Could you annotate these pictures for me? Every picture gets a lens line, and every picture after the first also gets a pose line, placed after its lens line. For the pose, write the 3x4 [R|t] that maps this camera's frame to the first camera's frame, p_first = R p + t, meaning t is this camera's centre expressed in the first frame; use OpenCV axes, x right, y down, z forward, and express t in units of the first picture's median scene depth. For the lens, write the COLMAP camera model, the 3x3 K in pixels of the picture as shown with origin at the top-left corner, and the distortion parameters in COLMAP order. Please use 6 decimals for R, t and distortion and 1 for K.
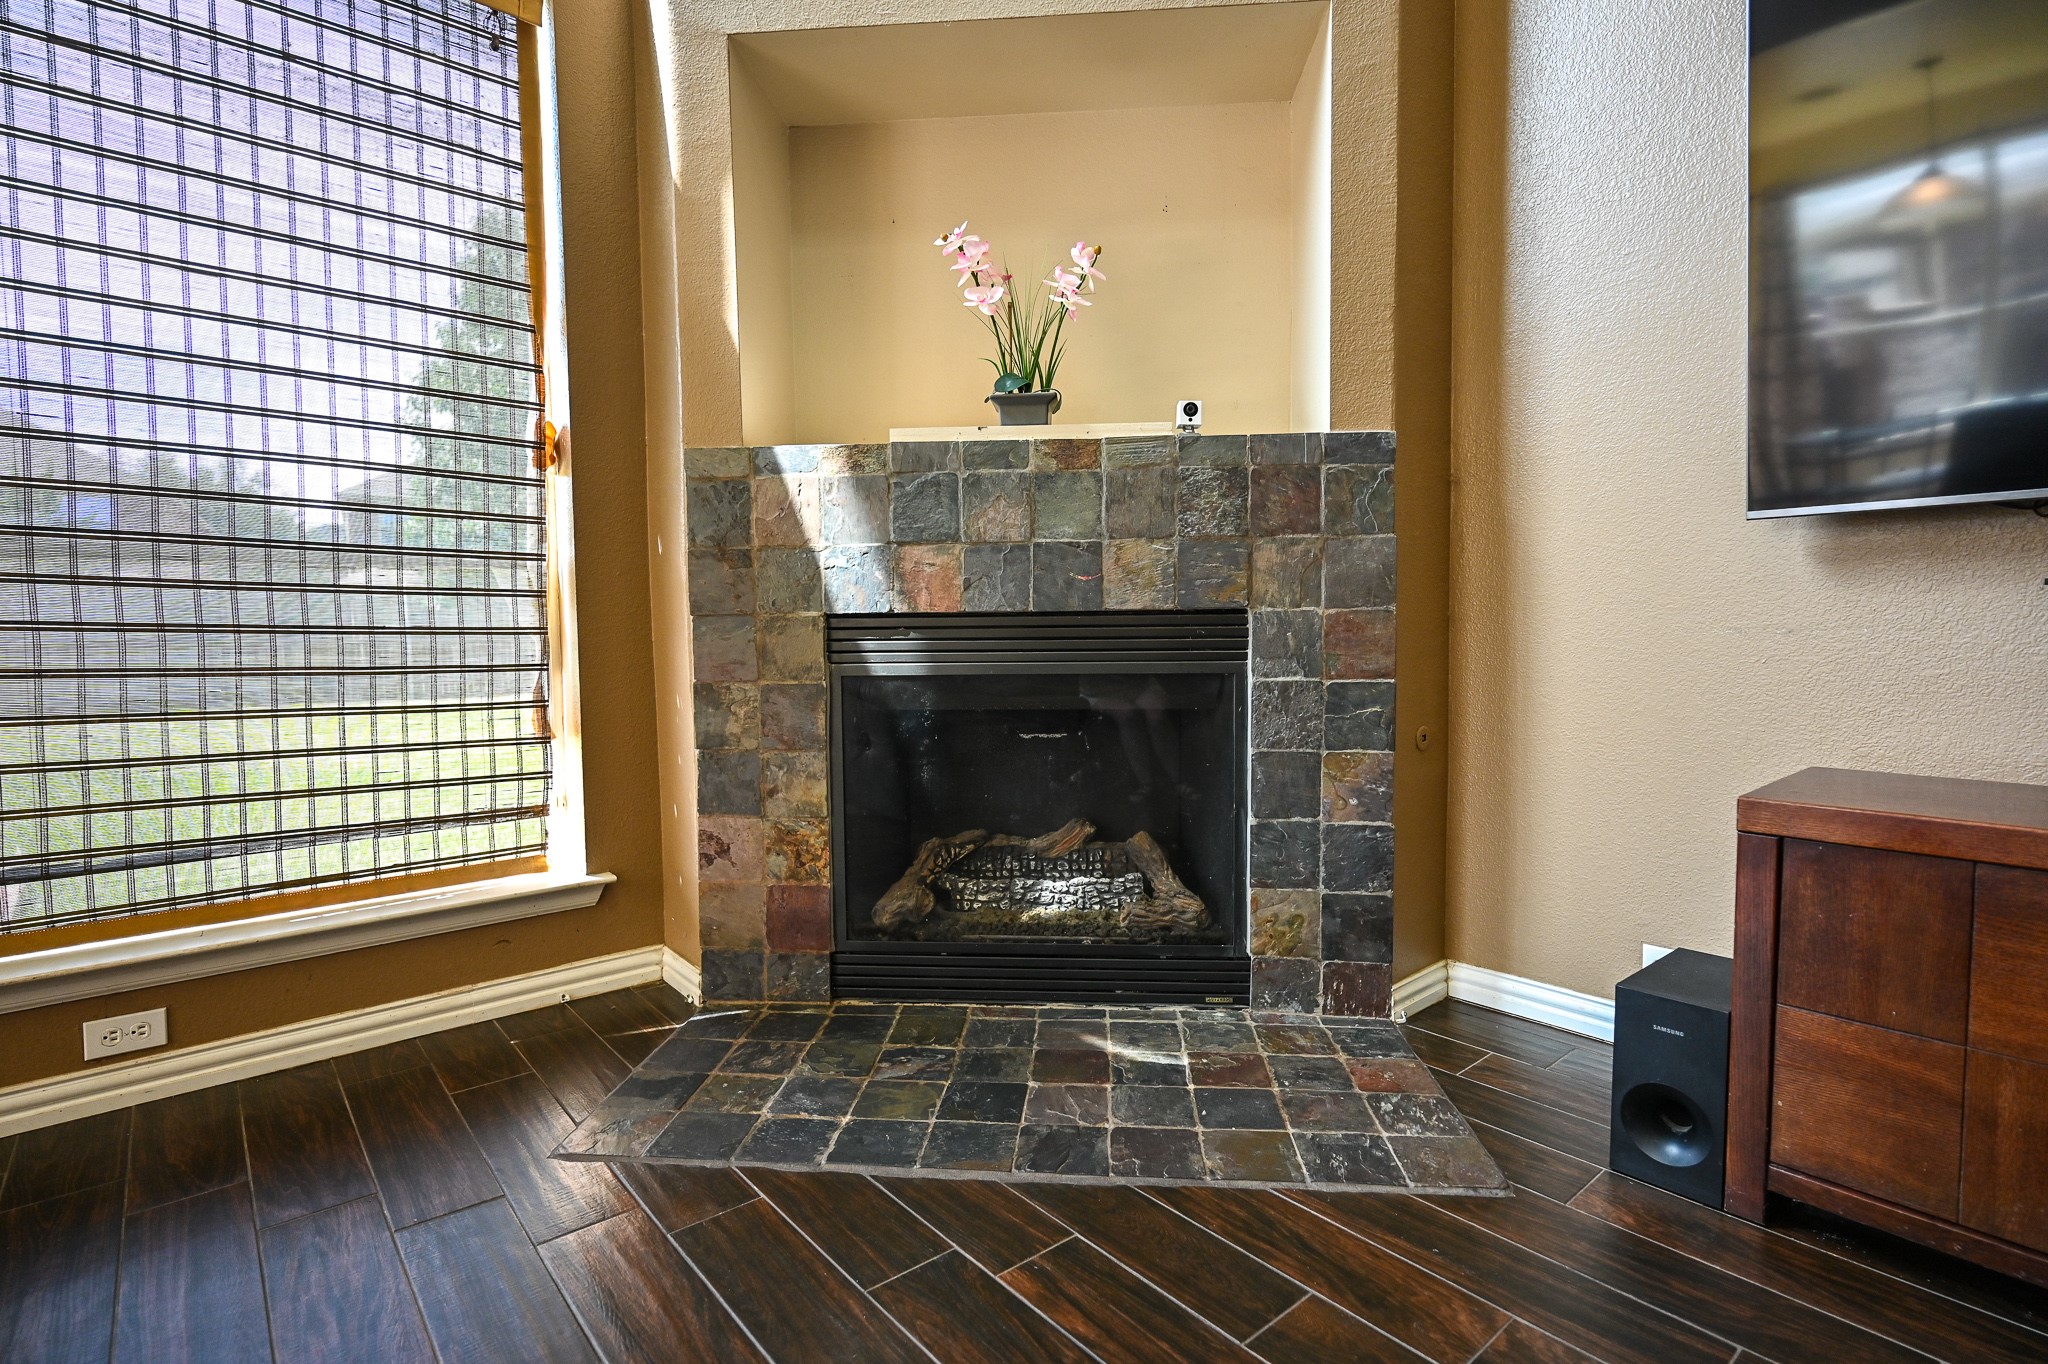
lens RADIAL K [[1012.8, 0, 1021.6], [0, 1012.8, 687.7], [0, 0, 1]] dist [-0.005626, 0.002044]
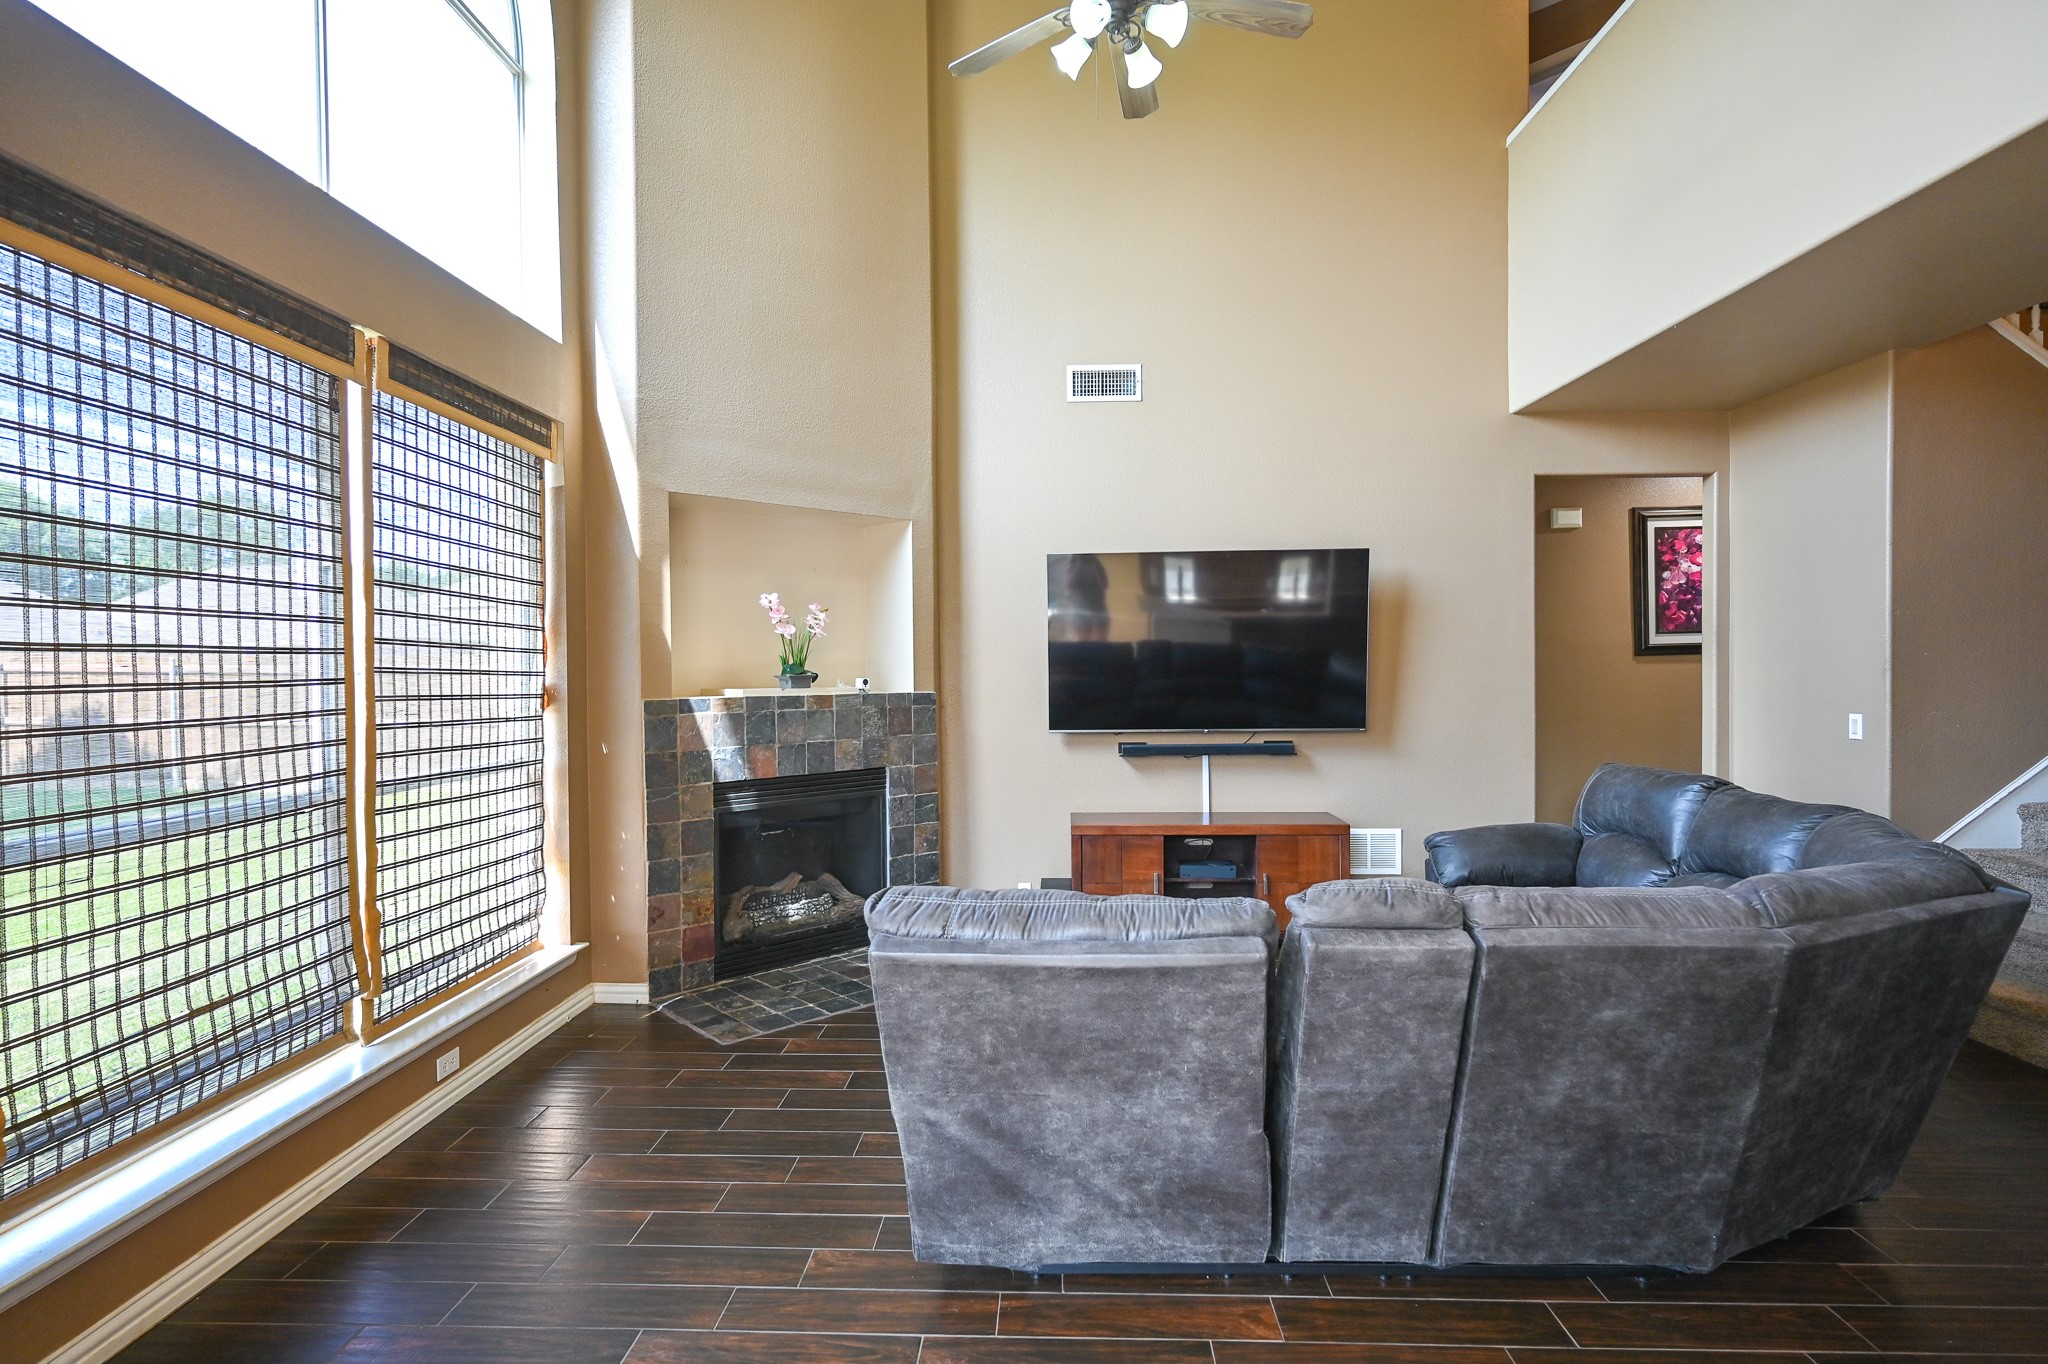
lens RADIAL K [[1012.8, 0, 1030.6], [0, 1012.8, 693.8], [0, 0, 1]] dist [-0.005626, 0.002044]
pose [[0.666903, -0.015232, 0.744989, -1.268738], [0.051678, 0.998329, -0.025850, -0.166204], [-0.743351, 0.055739, 0.666576, -0.792290]]
